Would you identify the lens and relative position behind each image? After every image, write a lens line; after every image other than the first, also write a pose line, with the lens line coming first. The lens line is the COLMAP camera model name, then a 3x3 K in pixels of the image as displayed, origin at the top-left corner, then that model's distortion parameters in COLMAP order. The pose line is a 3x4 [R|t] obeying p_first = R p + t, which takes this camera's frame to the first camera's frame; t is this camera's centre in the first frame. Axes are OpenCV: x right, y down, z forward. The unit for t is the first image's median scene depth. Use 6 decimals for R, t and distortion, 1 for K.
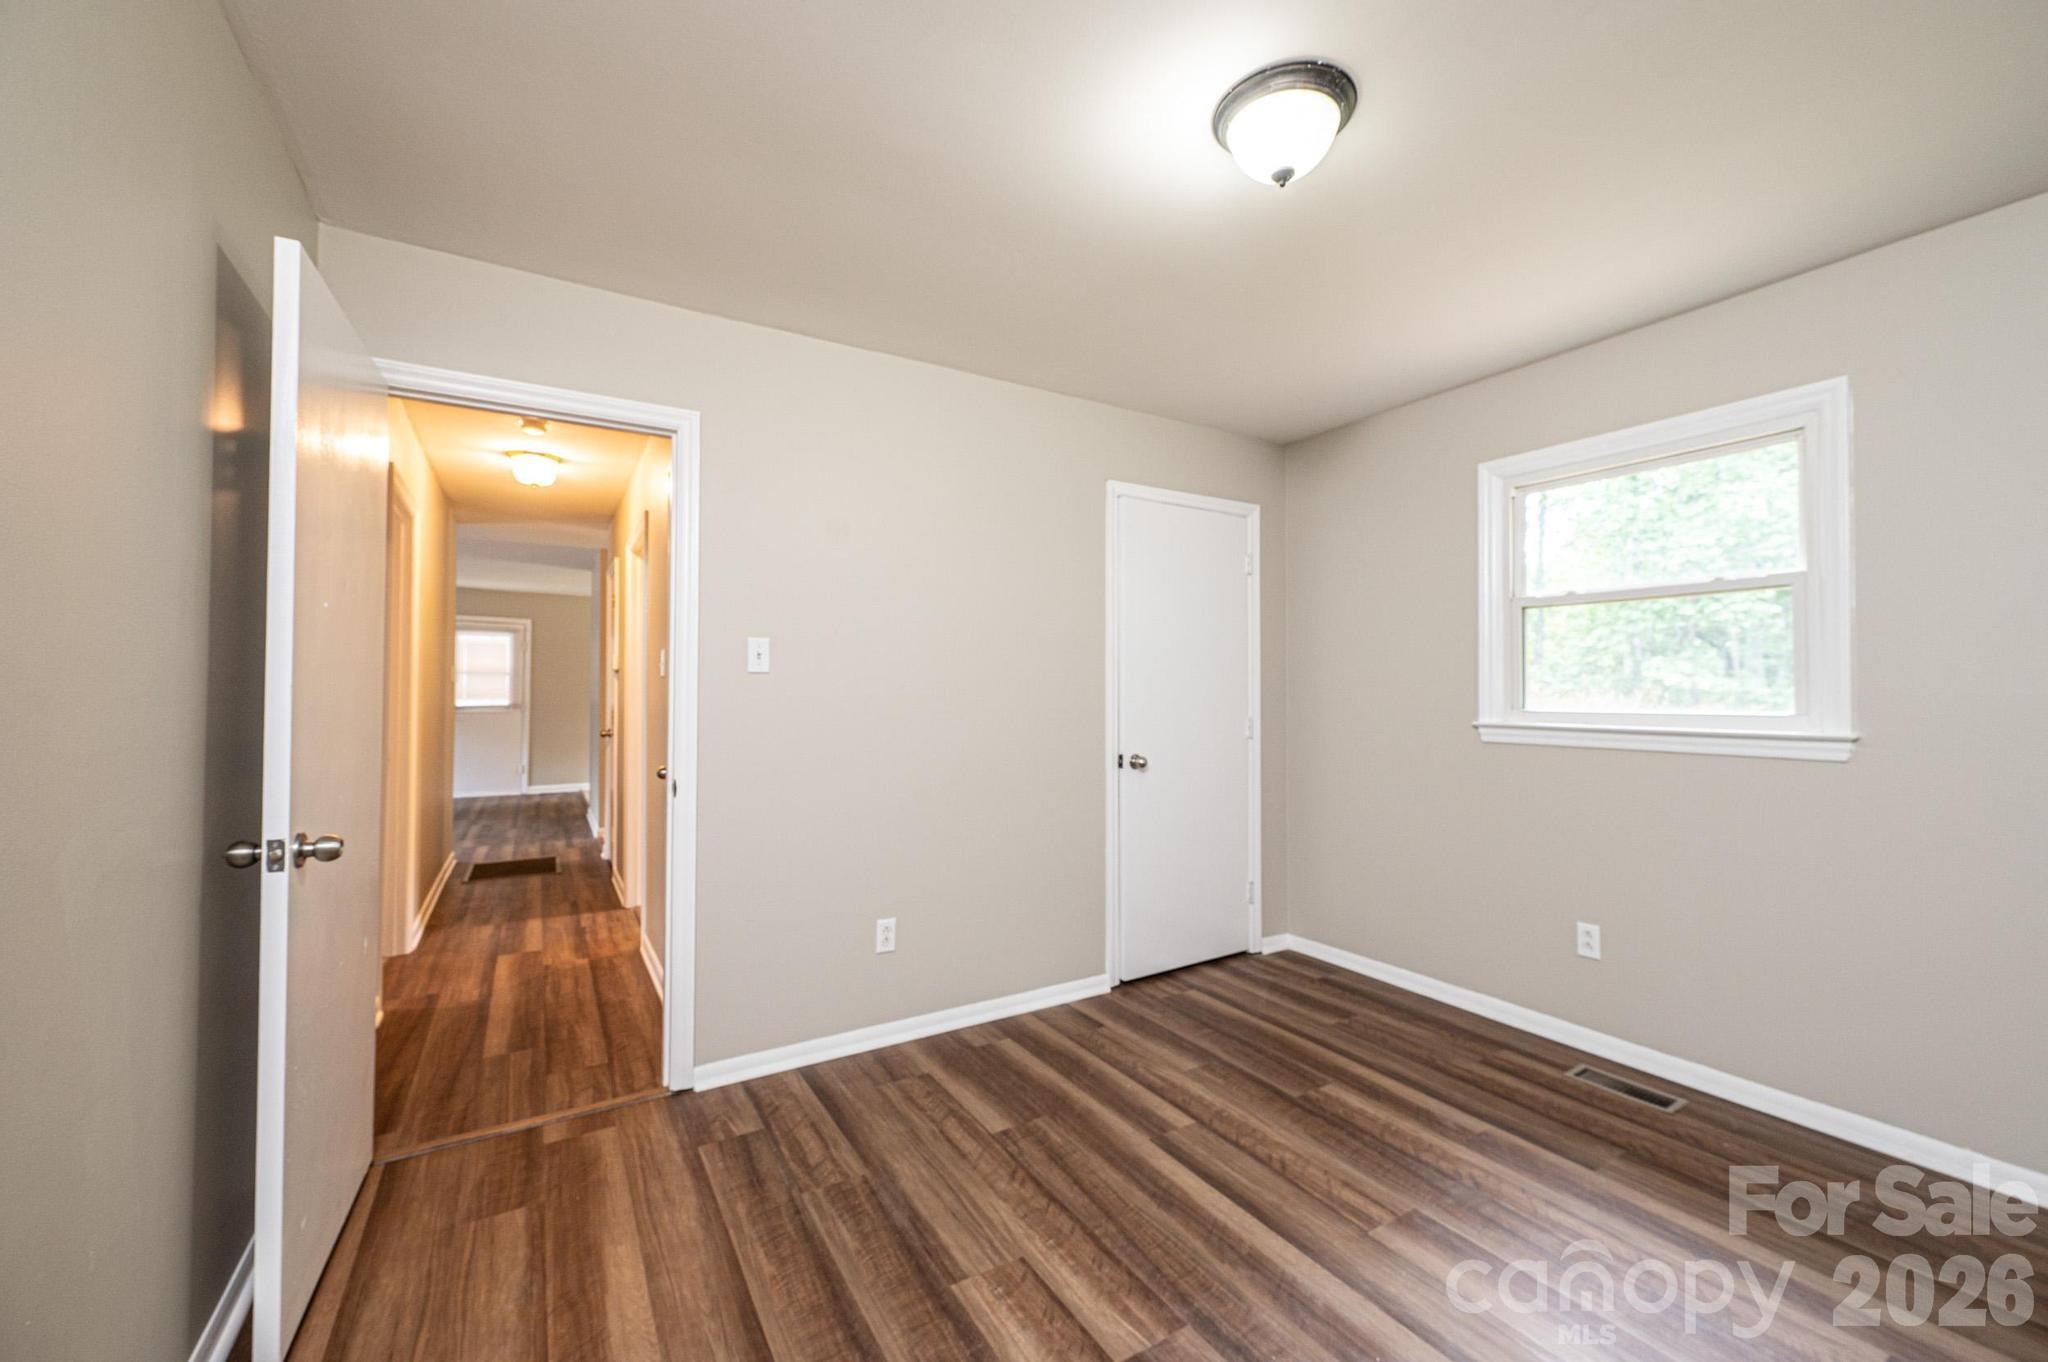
lens RADIAL K [[812.1, 0, 1025.3], [0, 812.1, 690.9], [0, 0, 1]] dist [0.001647, 0.000002]
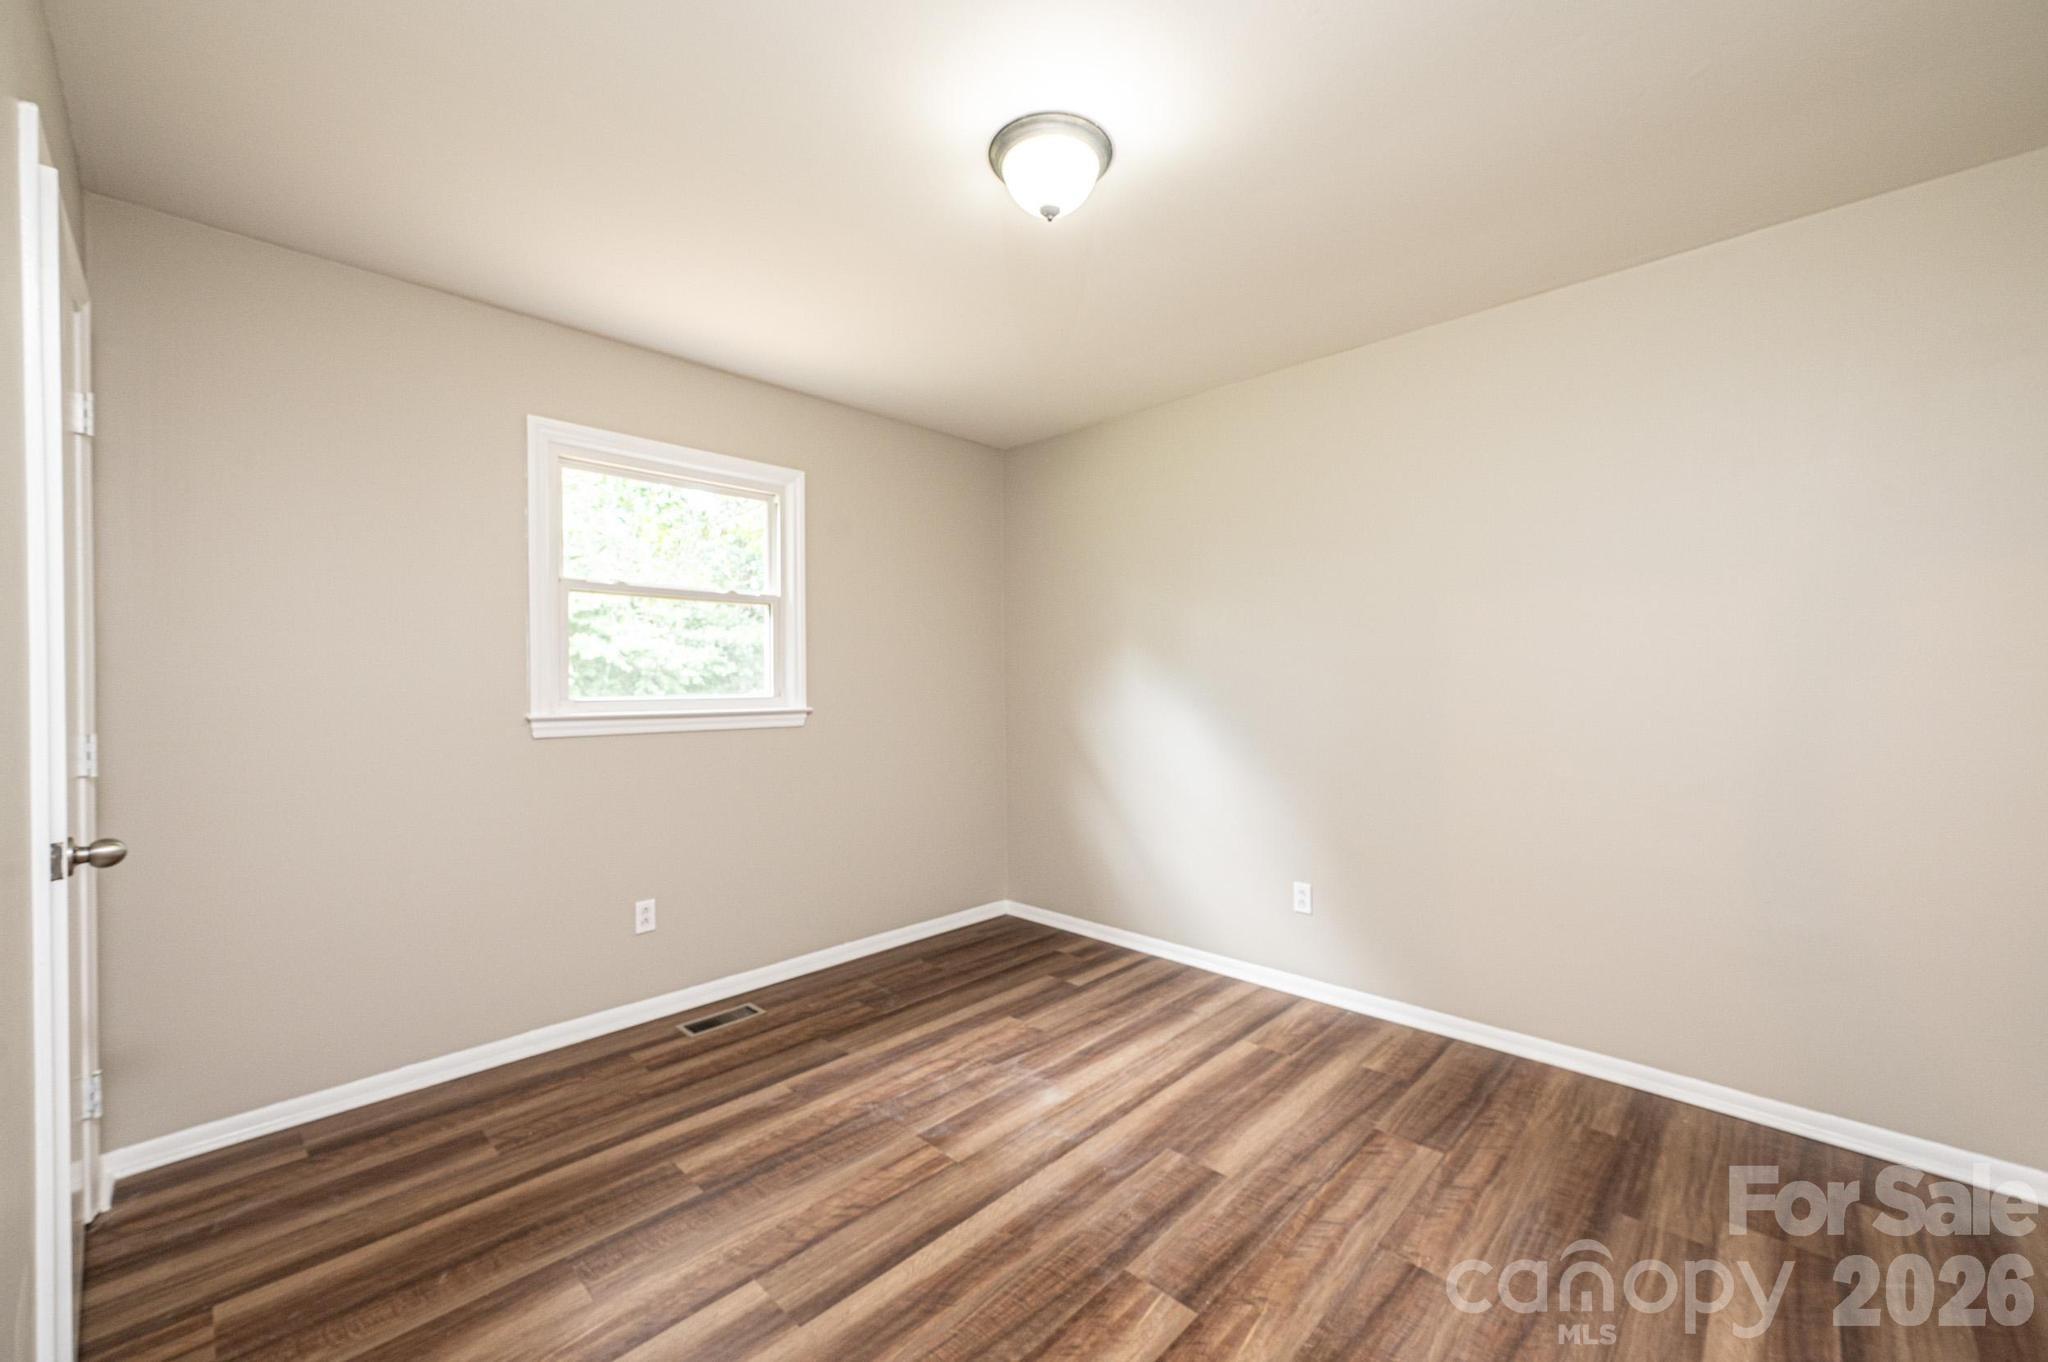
lens RADIAL K [[812.1, 0, 1026.5], [0, 812.1, 684.0], [0, 0, 1]] dist [0.001647, 0.000002]
pose [[-0.259055, -0.005481, 0.965847, -0.529210], [0.003469, 0.999972, 0.006605, 0.000610], [-0.965856, 0.005062, -0.259029, 0.929324]]
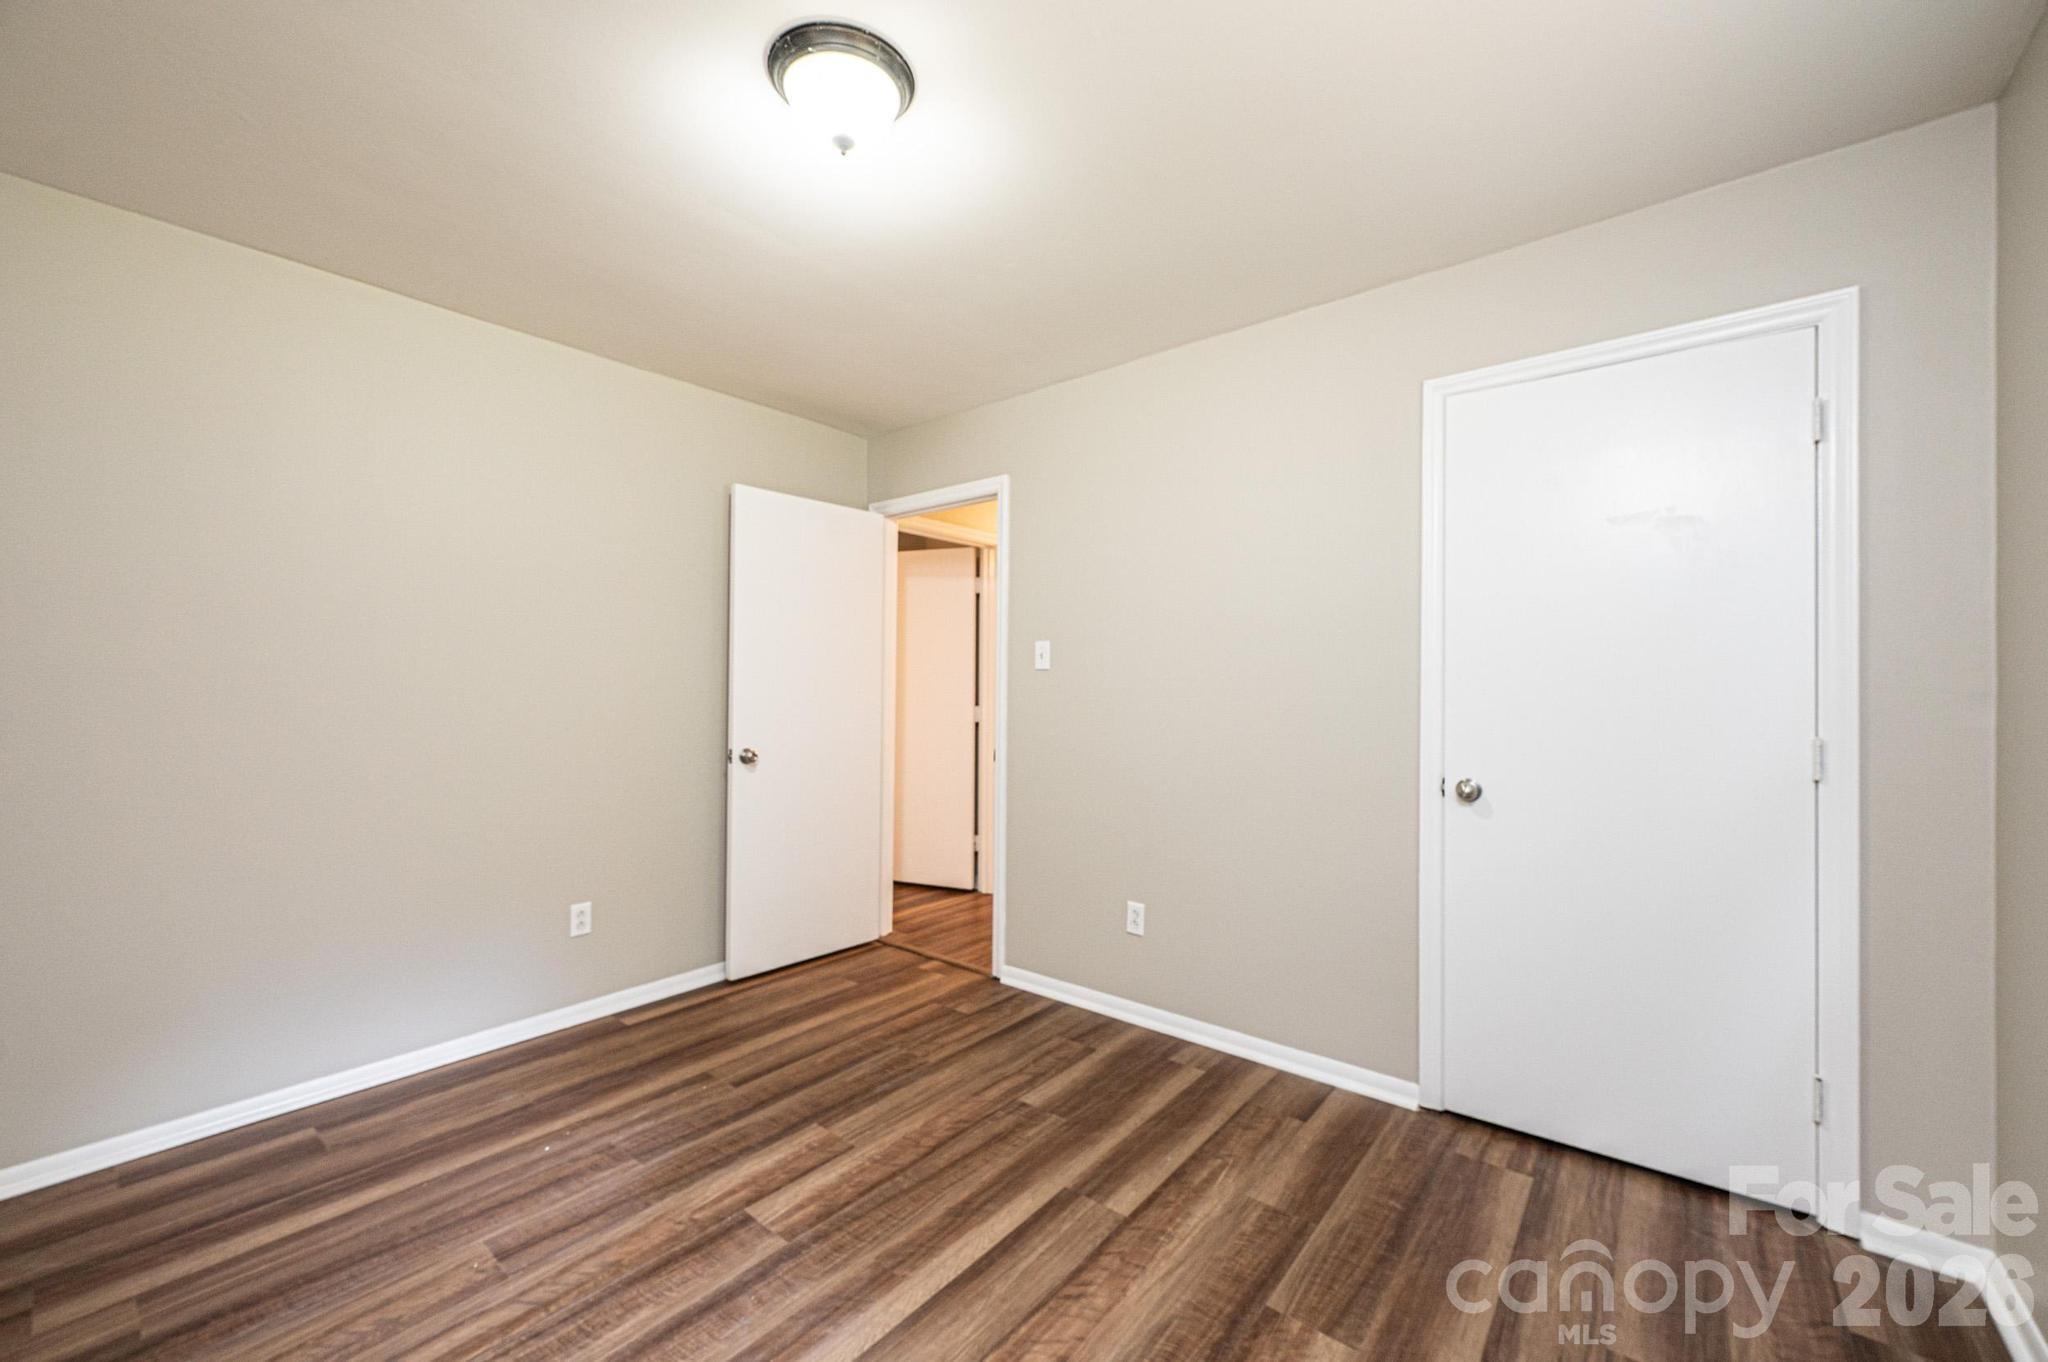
lens RADIAL K [[812.1, 0, 1022.9], [0, 812.1, 684.2], [0, 0, 1]] dist [0.001647, 0.000002]
pose [[0.332671, 0.001557, -0.943042, 0.916005], [-0.000993, 0.999999, 0.001301, -0.001026], [0.943042, 0.000504, 0.332672, 0.618442]]
